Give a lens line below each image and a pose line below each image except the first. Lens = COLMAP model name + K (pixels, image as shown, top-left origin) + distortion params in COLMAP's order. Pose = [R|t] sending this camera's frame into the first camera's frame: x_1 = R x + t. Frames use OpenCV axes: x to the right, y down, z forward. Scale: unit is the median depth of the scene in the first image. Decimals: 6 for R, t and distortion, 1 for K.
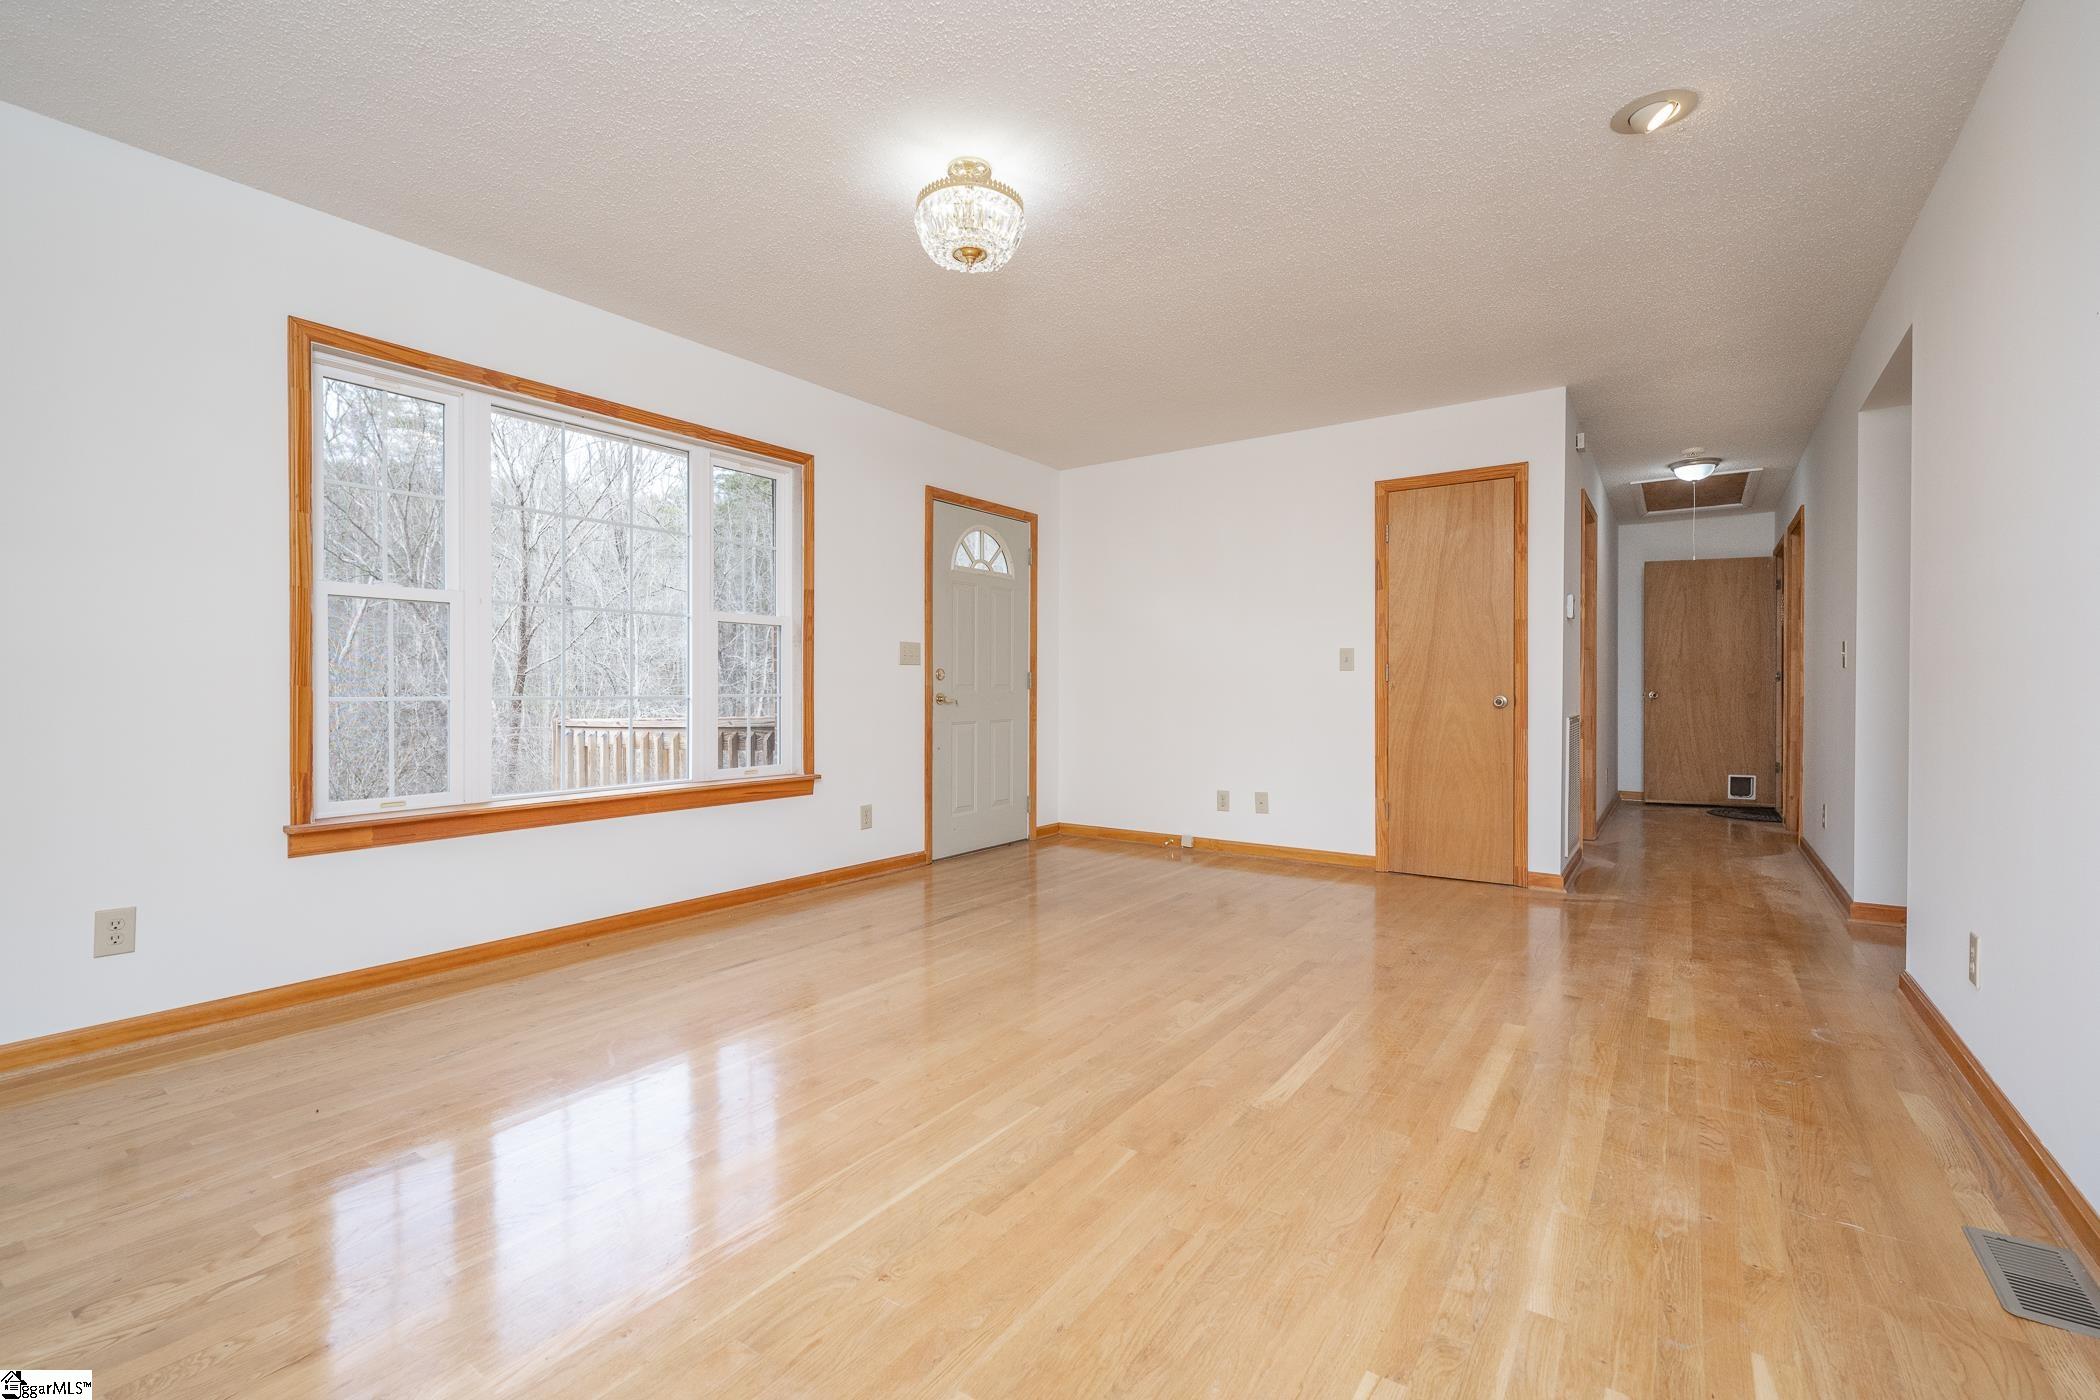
lens RADIAL K [[907.1, 0, 1030.4], [0, 907.1, 692.6], [0, 0, 1]] dist [-0.008581, 0.000577]
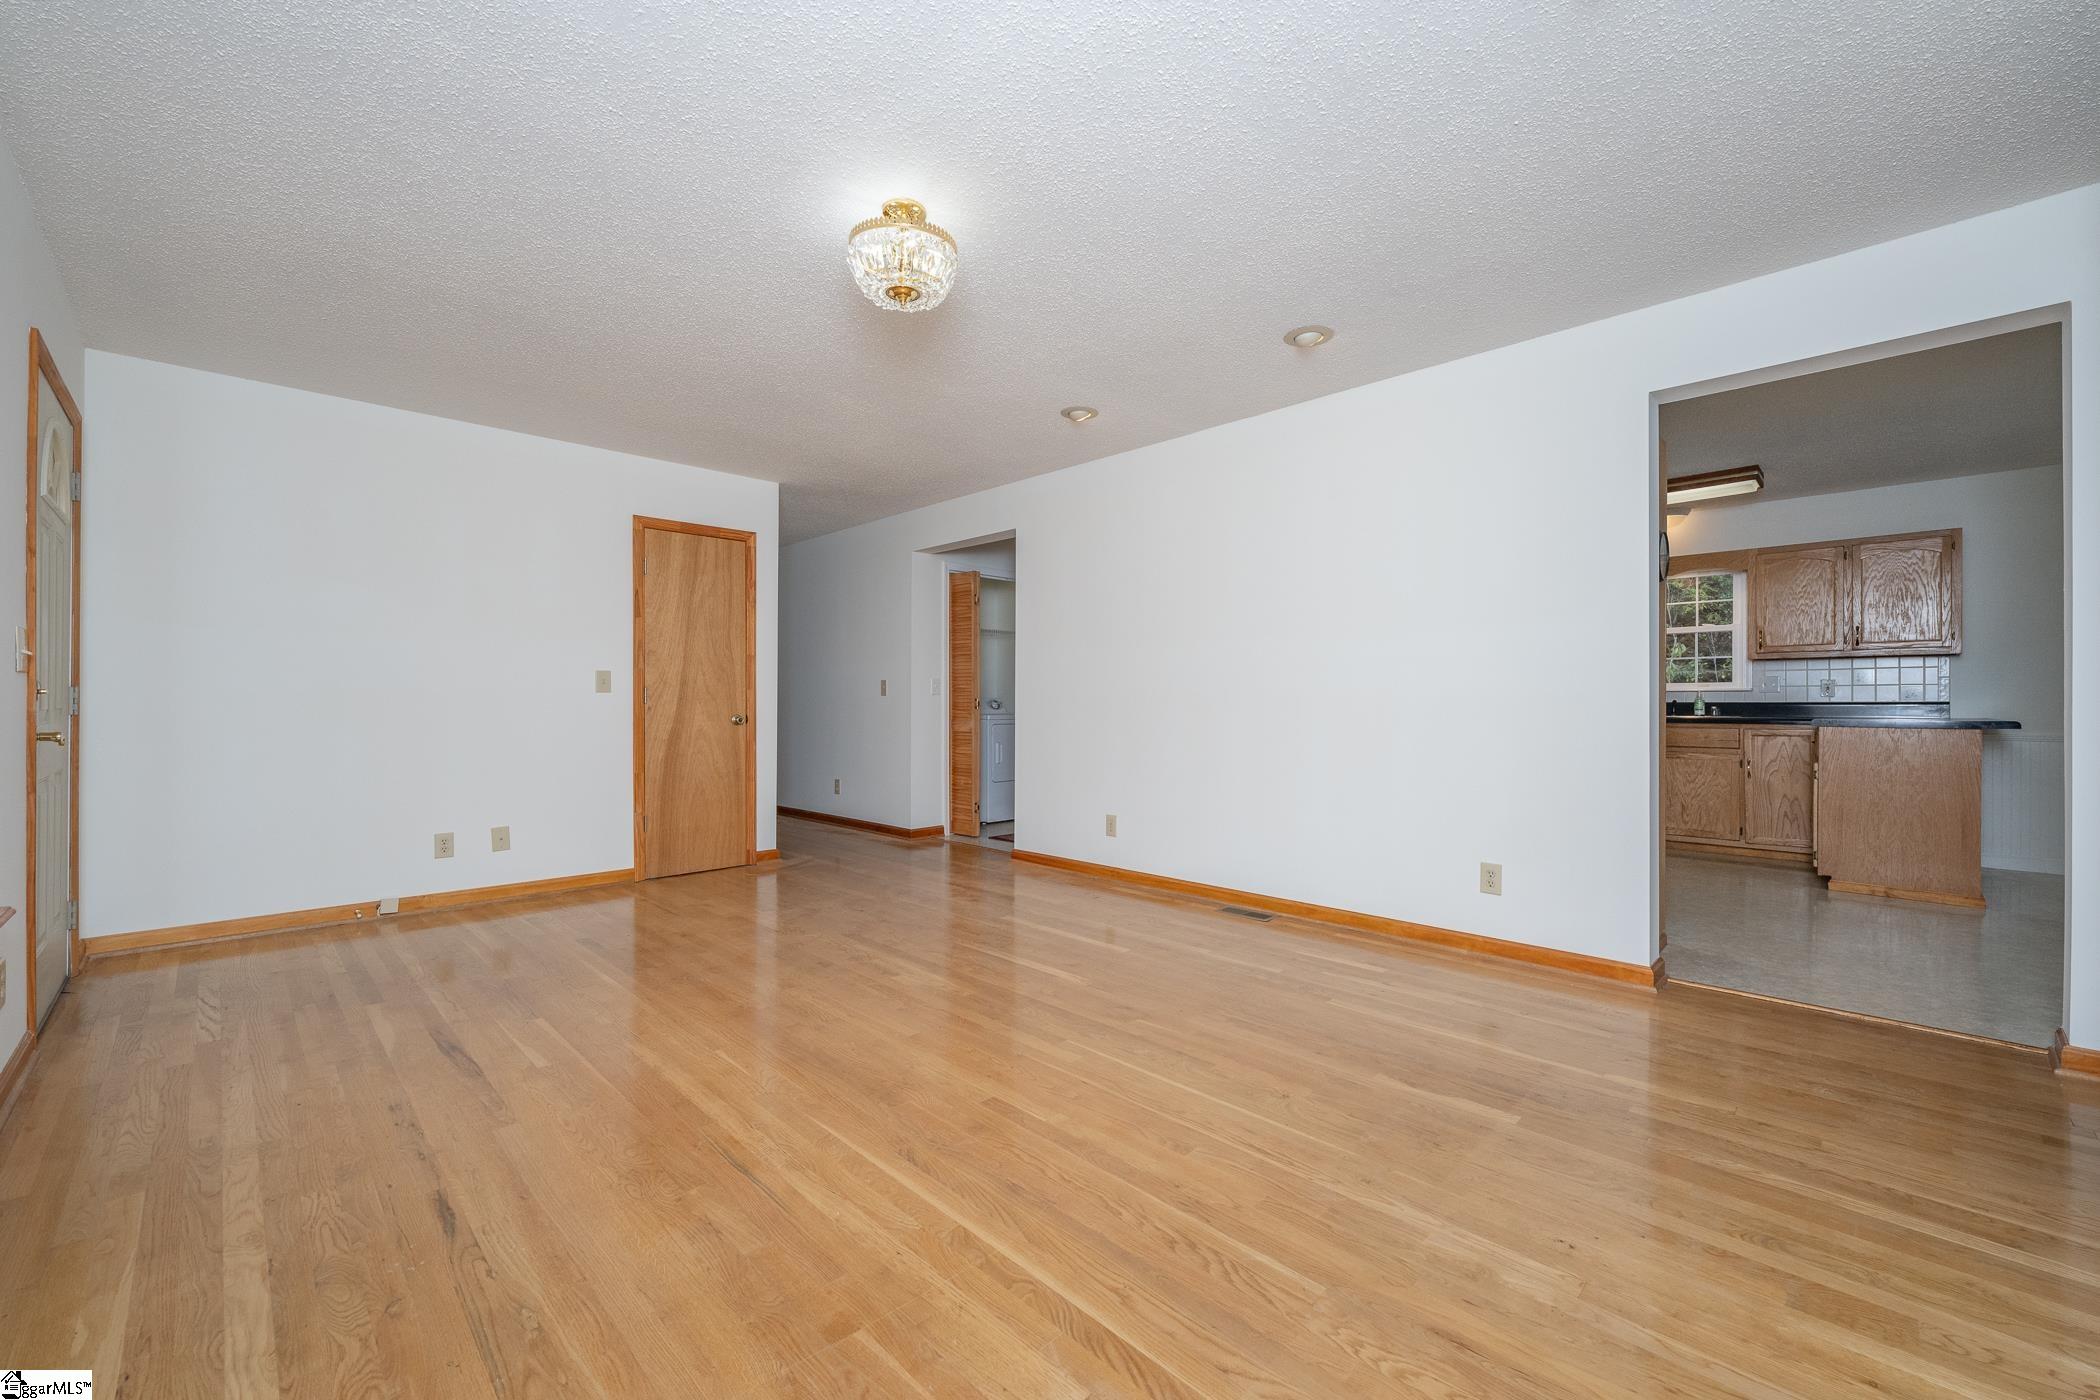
lens RADIAL K [[842.1, 0, 1053.0], [0, 842.1, 696.2], [0, 0, 1]] dist [0.006248, -0.000582]
pose [[0.176868, 0.003231, 0.984229, -0.635296], [0.005081, 0.999978, -0.004195, -0.017296], [-0.984222, 0.005743, 0.176847, 0.427871]]
